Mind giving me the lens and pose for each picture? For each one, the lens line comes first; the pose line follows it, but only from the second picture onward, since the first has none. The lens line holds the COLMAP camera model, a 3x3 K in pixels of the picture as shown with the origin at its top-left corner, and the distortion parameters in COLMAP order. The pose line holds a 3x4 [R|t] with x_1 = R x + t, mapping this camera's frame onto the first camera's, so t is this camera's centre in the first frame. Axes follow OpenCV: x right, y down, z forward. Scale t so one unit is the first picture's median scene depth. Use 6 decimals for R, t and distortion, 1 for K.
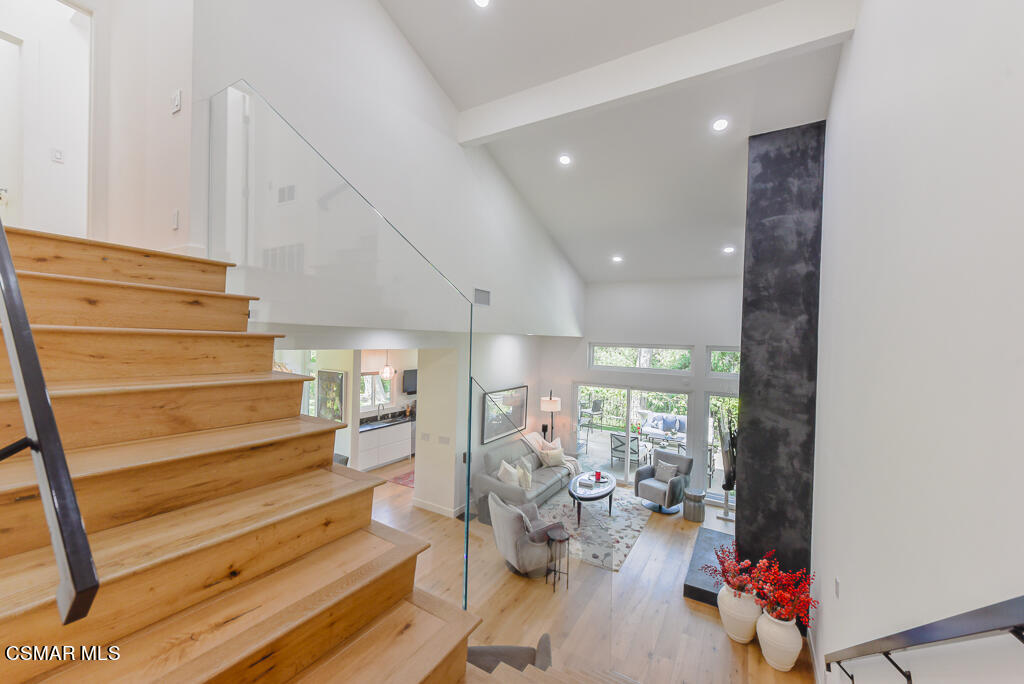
lens RADIAL K [[396.0, 0, 513.6], [0, 396.0, 345.3], [0, 0, 1]] dist [0.003572, -0.000057]
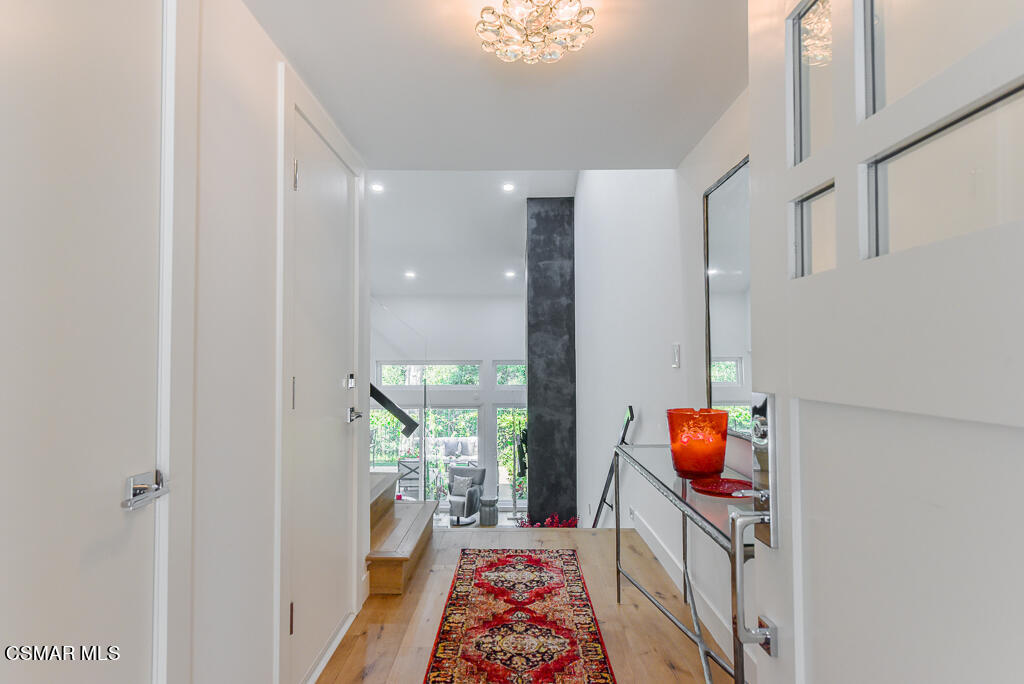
lens RADIAL K [[576.3, 0, 512.0], [0, 576.3, 342.0], [0, 0, 1]] dist [-0.001822, -0.000050]
pose [[0.858990, -0.012795, 0.511833, -0.433095], [0.033438, 0.998955, -0.031146, 0.003050], [-0.510900, 0.043868, 0.858520, -0.589689]]
